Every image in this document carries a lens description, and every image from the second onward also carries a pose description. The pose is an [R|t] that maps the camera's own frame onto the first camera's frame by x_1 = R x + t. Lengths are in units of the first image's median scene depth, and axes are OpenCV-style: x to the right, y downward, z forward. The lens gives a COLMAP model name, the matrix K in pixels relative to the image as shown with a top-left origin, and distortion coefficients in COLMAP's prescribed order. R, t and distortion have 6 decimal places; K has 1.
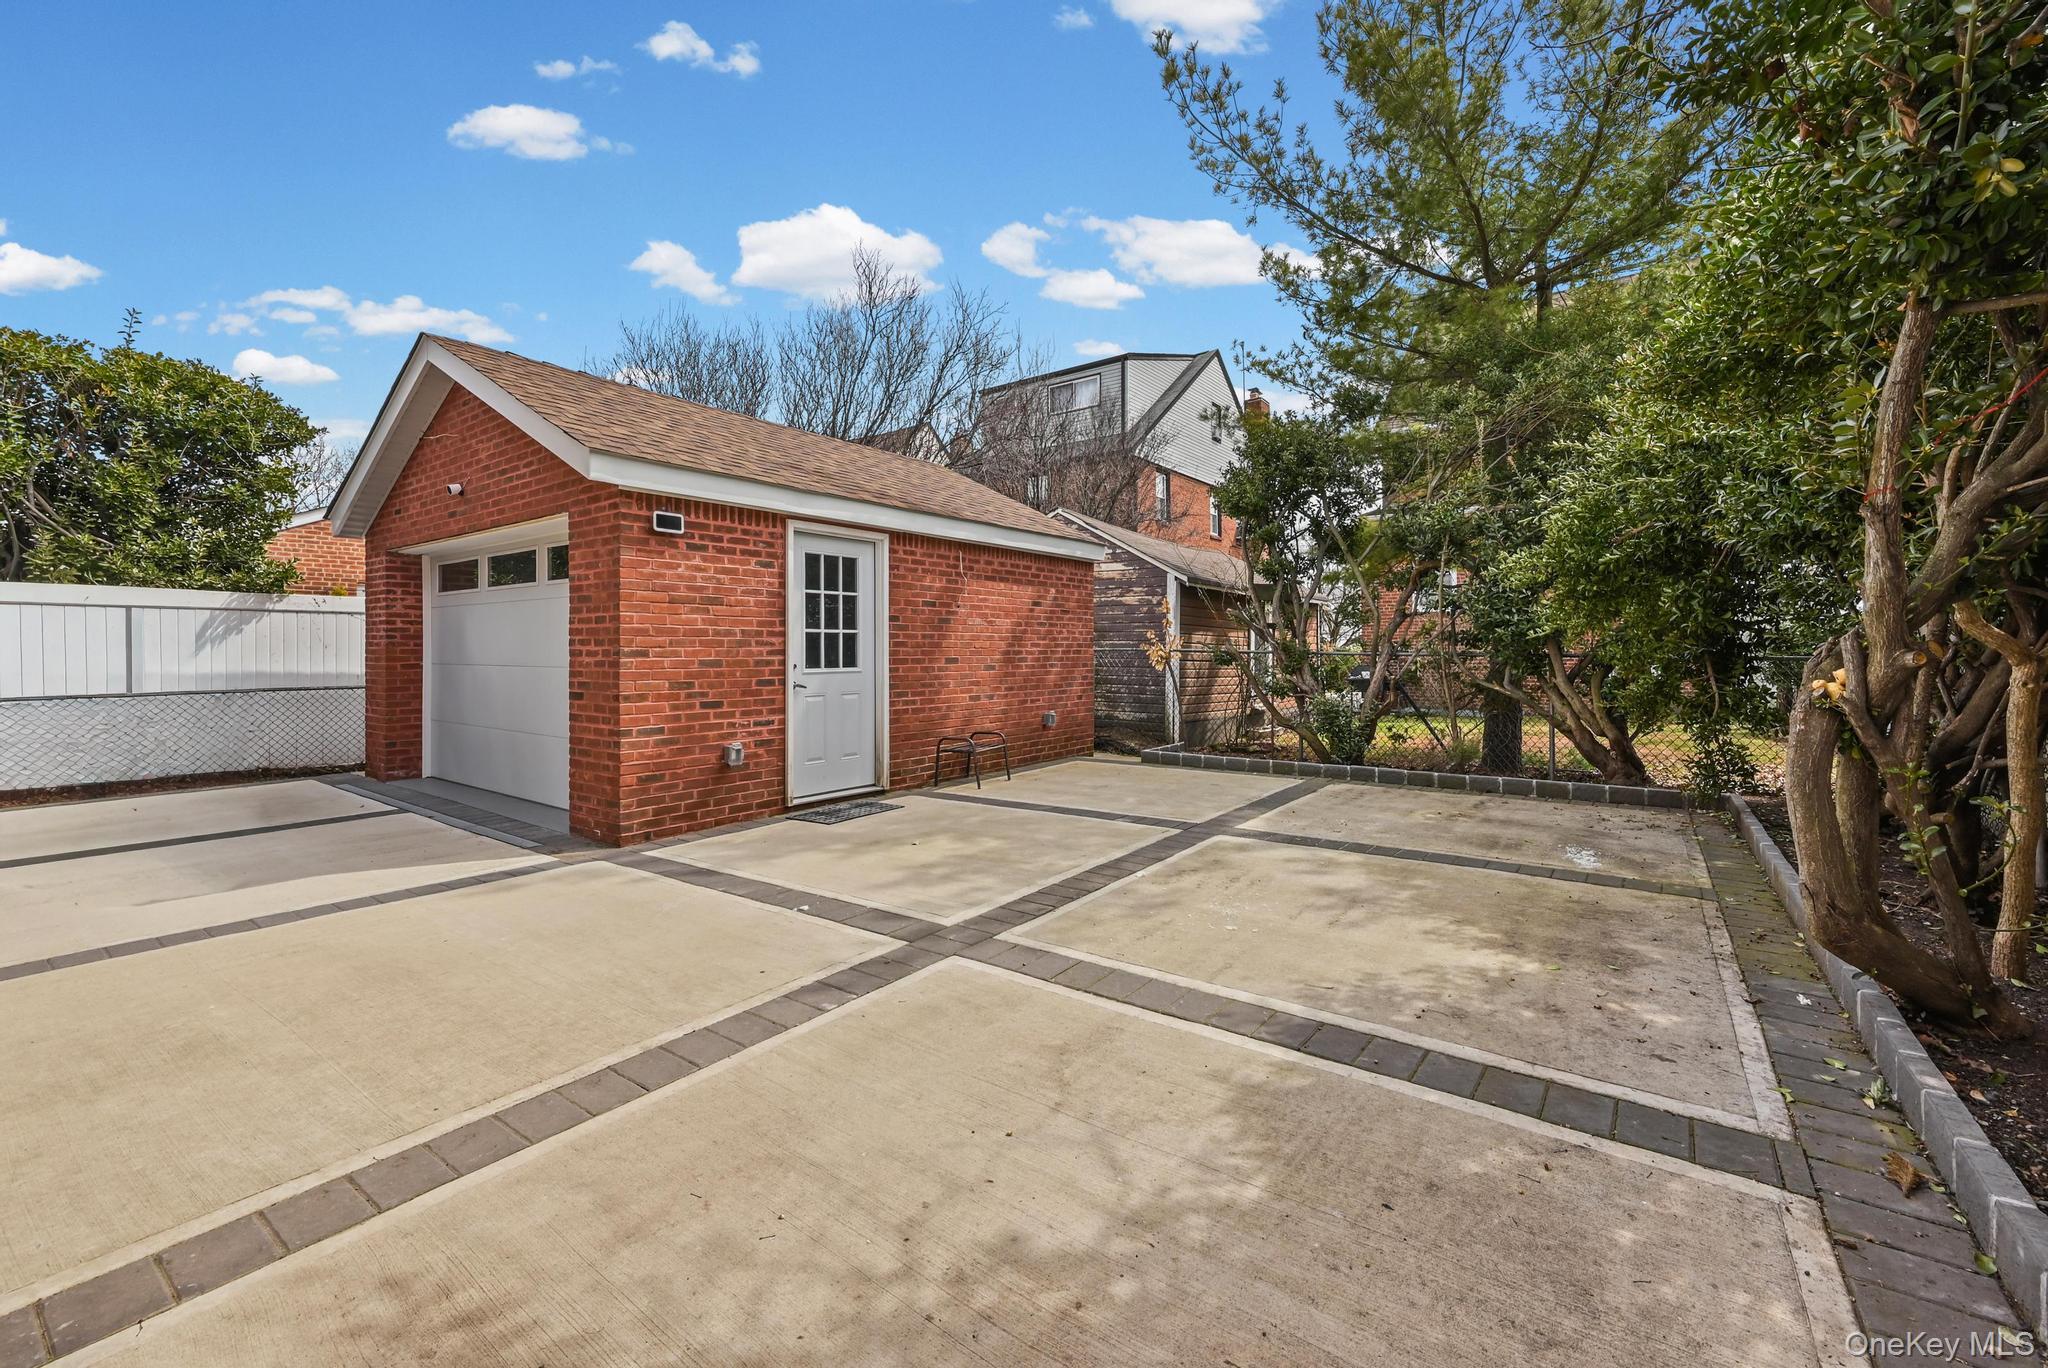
lens RADIAL K [[819.7, 0, 1020.2], [0, 819.7, 641.0], [0, 0, 1]] dist [-0.000411, 0.000023]
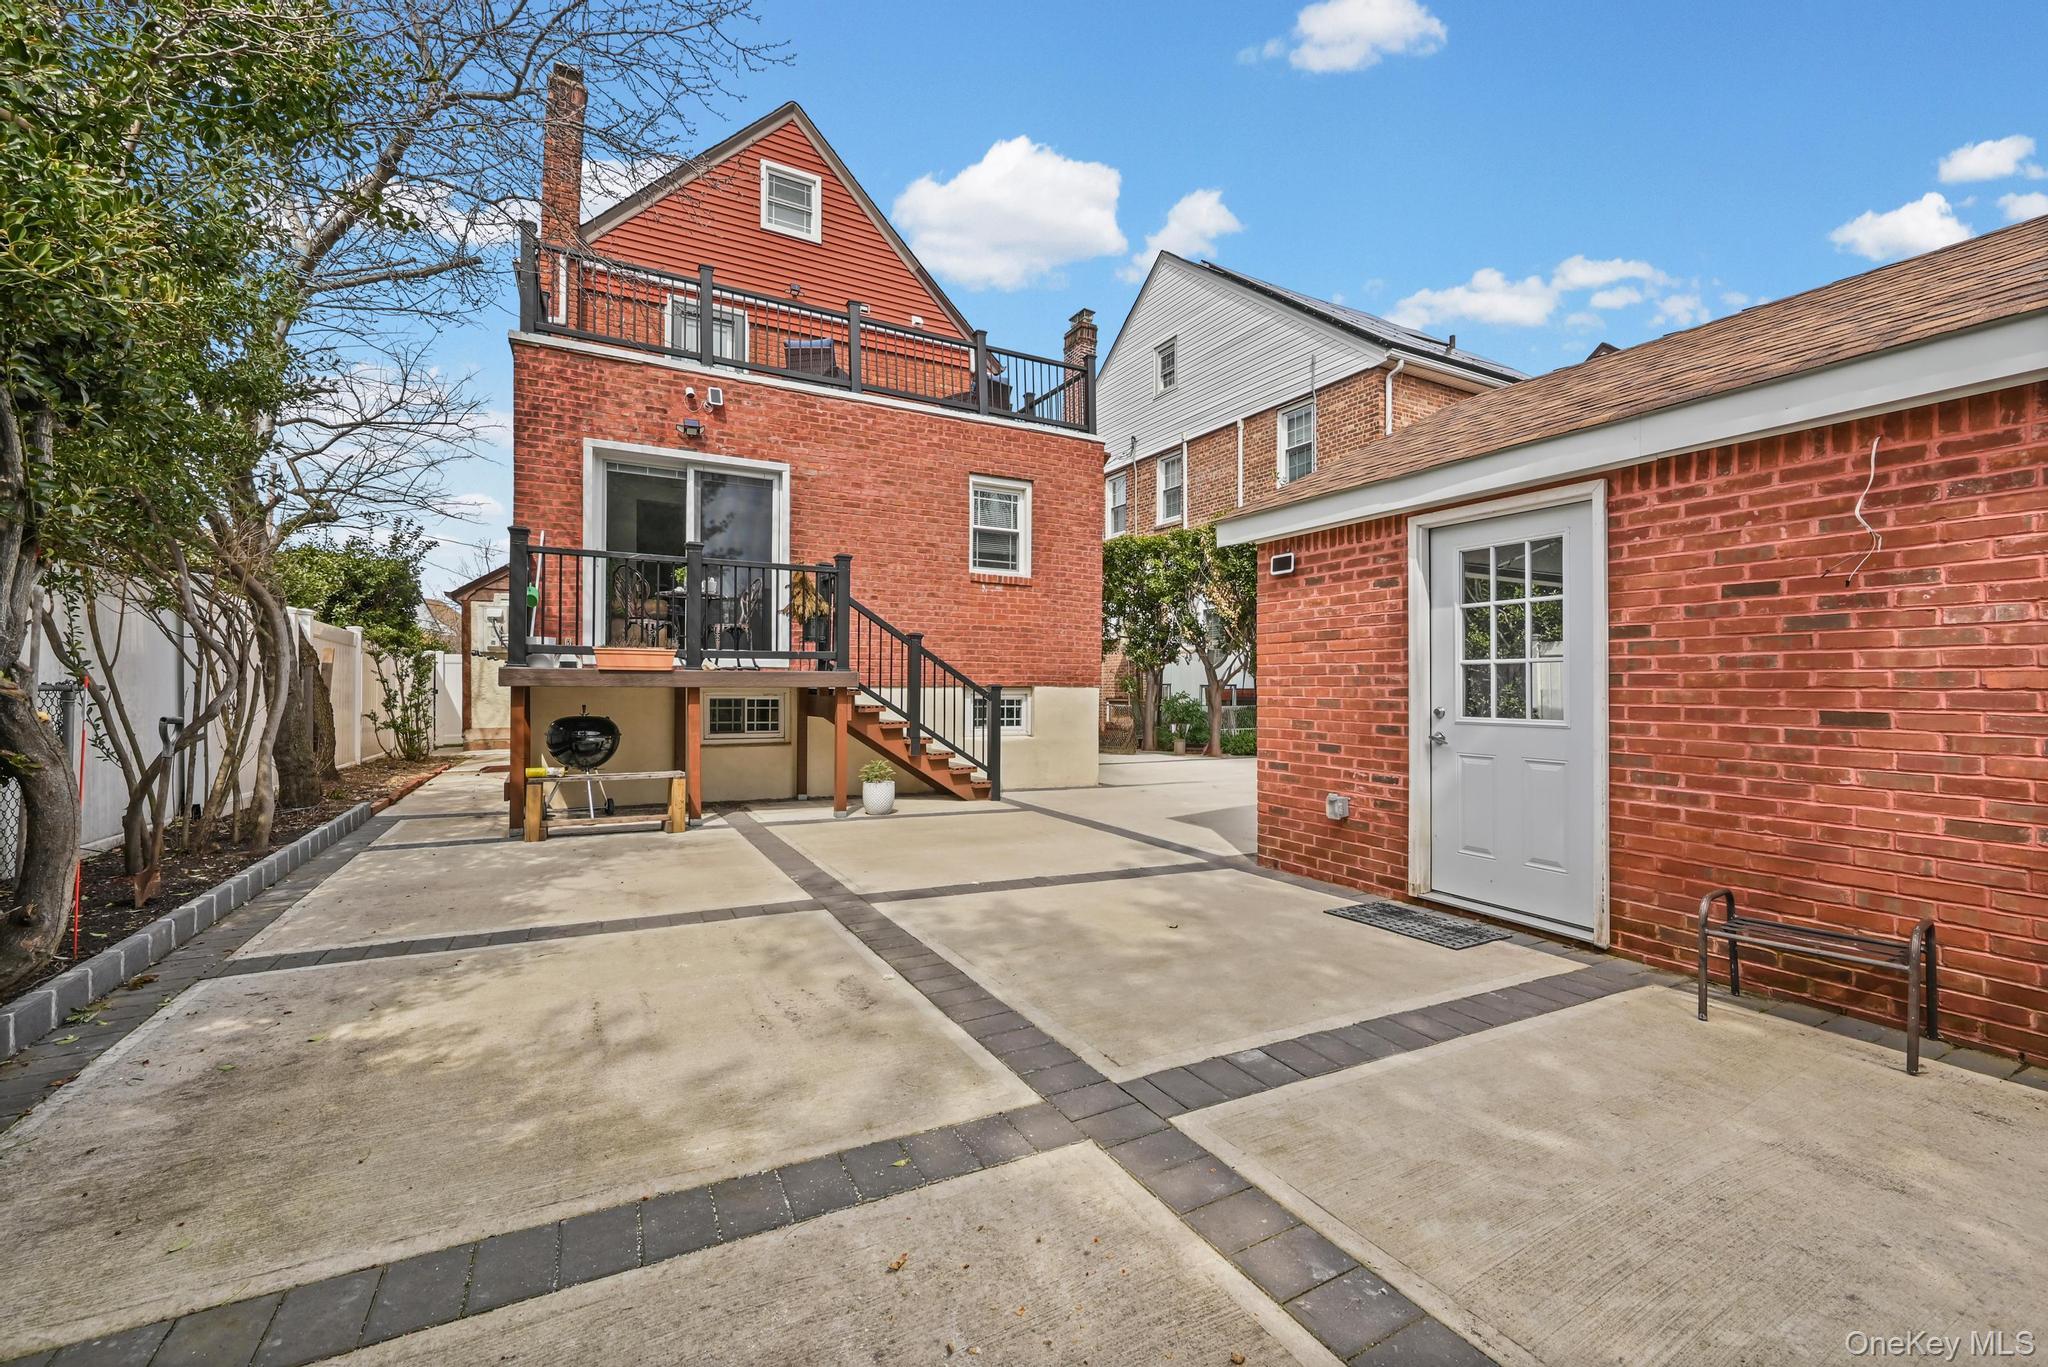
lens RADIAL K [[821.6, 0, 1049.5], [0, 821.6, 681.1], [0, 0, 1]] dist [-0.002276, -0.000327]
pose [[-0.396863, -0.006271, -0.917856, 0.613100], [0.004860, 0.999948, -0.008934, 0.009192], [0.917865, -0.008006, -0.396812, 1.111970]]
